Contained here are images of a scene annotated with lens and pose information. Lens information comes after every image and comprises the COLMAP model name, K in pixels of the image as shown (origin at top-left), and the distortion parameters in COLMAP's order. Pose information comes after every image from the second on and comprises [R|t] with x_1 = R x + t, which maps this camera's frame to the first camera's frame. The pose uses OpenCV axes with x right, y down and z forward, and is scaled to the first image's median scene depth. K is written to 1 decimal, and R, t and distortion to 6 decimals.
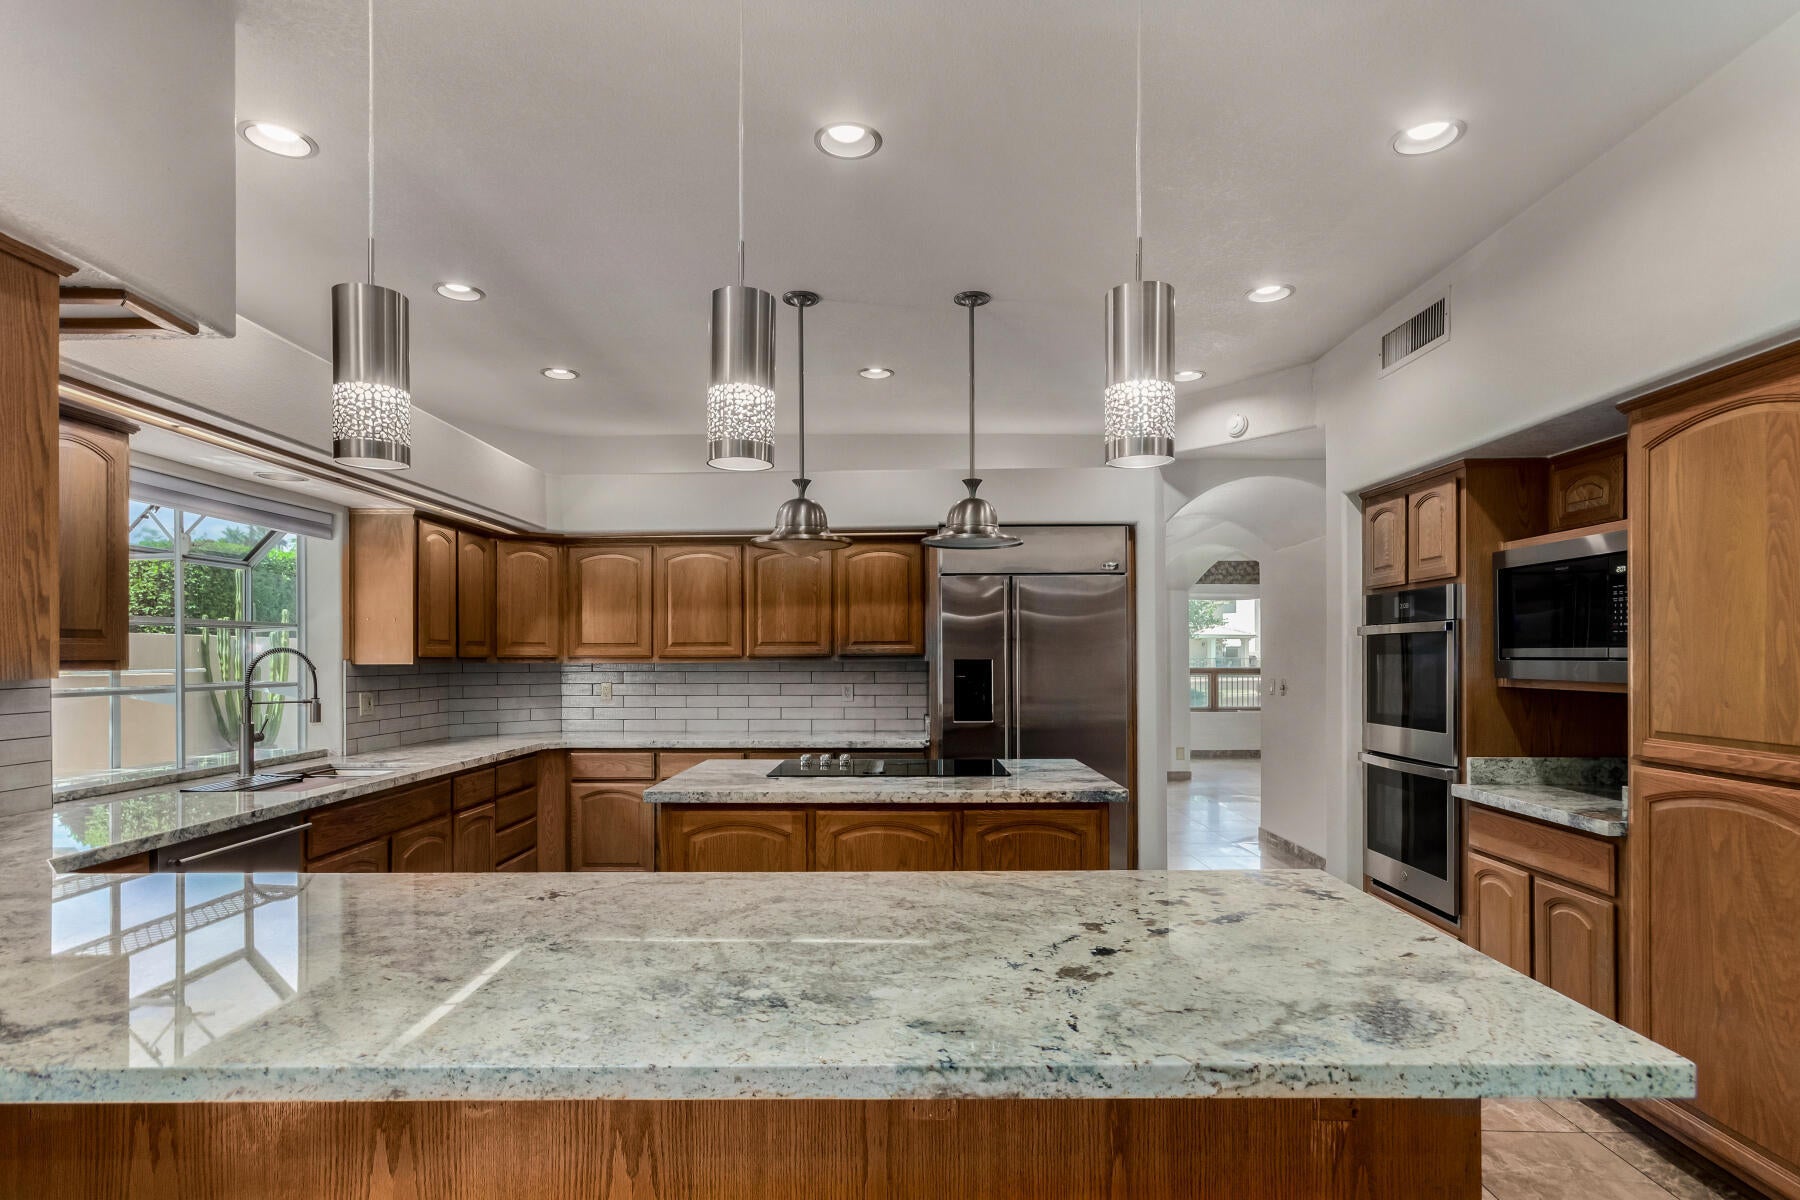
lens RADIAL K [[934.0, 0, 895.3], [0, 934.0, 659.7], [0, 0, 1]] dist [0.000153, 0.006451]
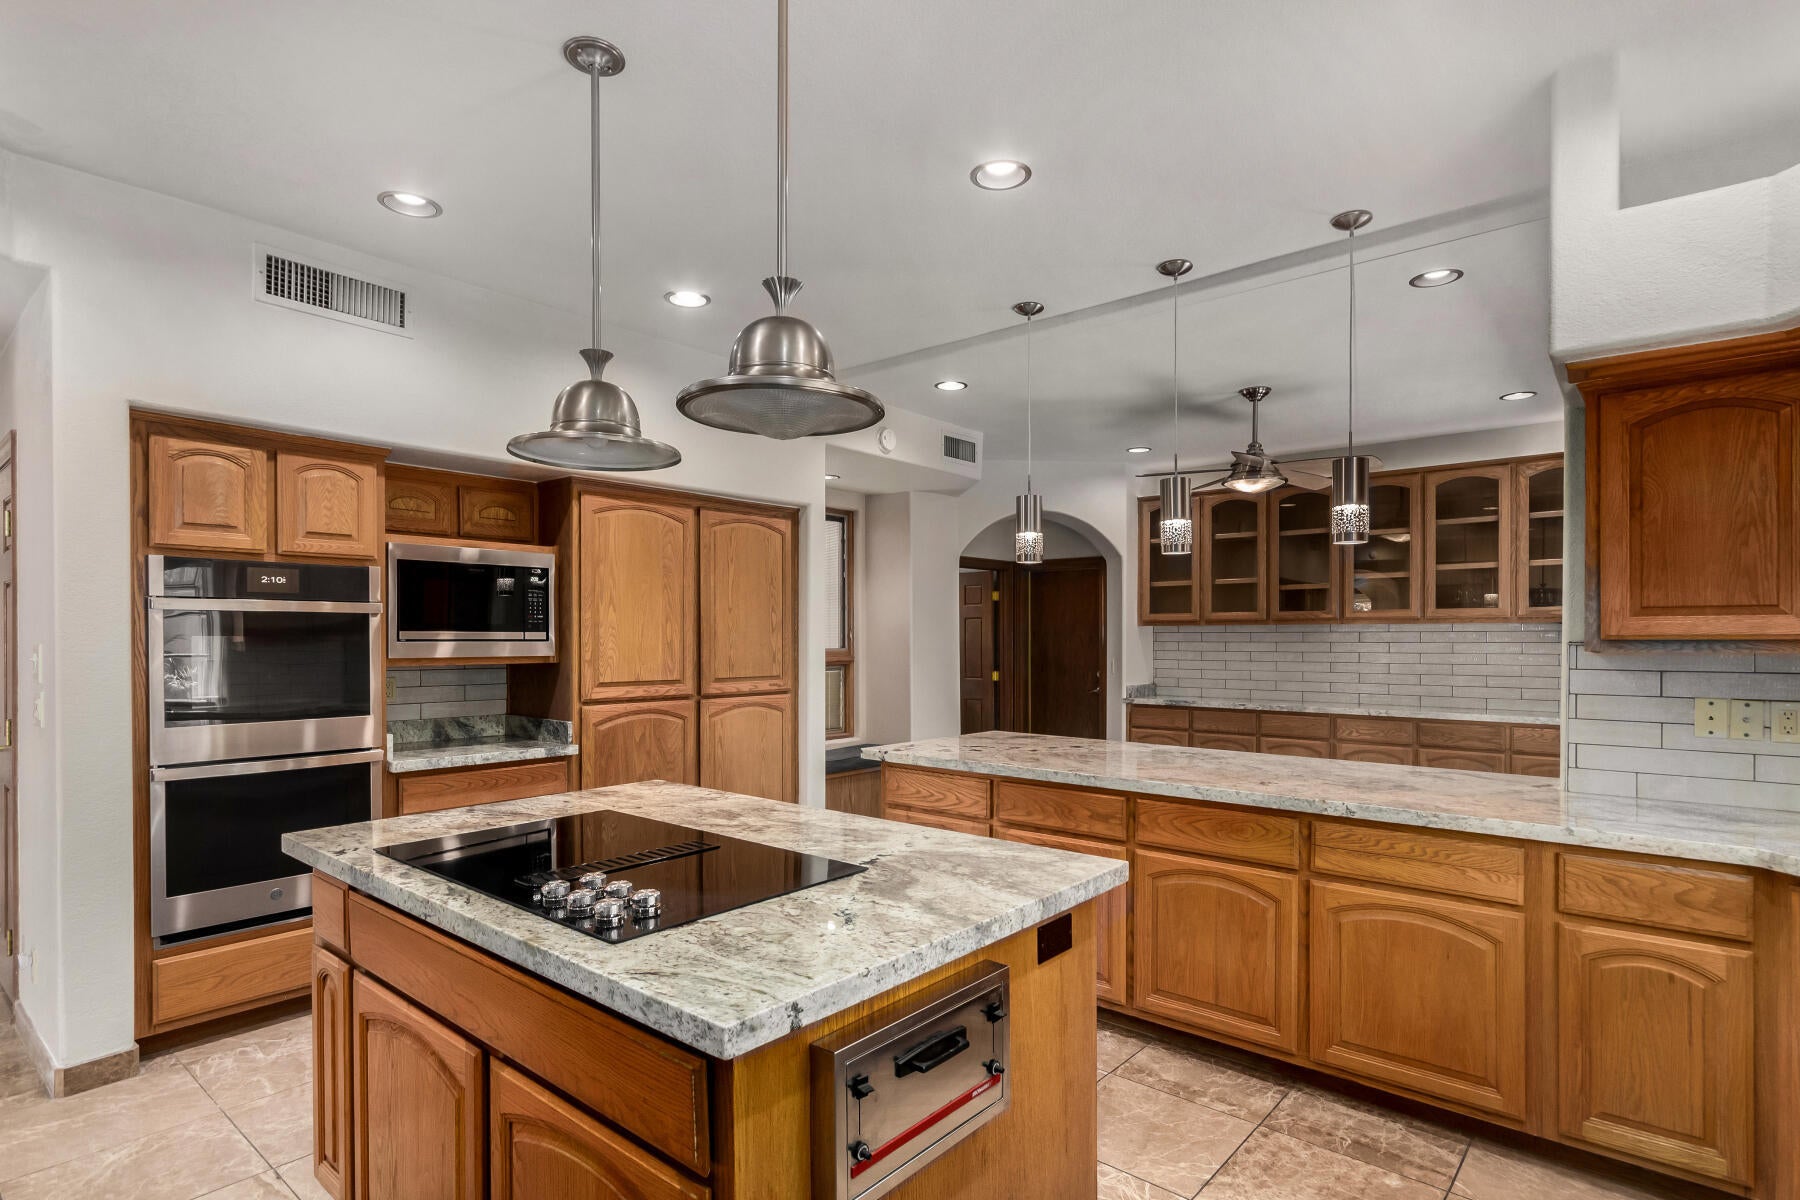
lens RADIAL K [[919.4, 0, 909.8], [0, 919.4, 634.4], [0, 0, 1]] dist [0.001564, -0.001928]
pose [[-0.768182, 0.003846, 0.640220, -0.476859], [0.004190, 0.999991, -0.000980, -0.004954], [-0.640217, 0.001929, -0.768191, 1.360923]]
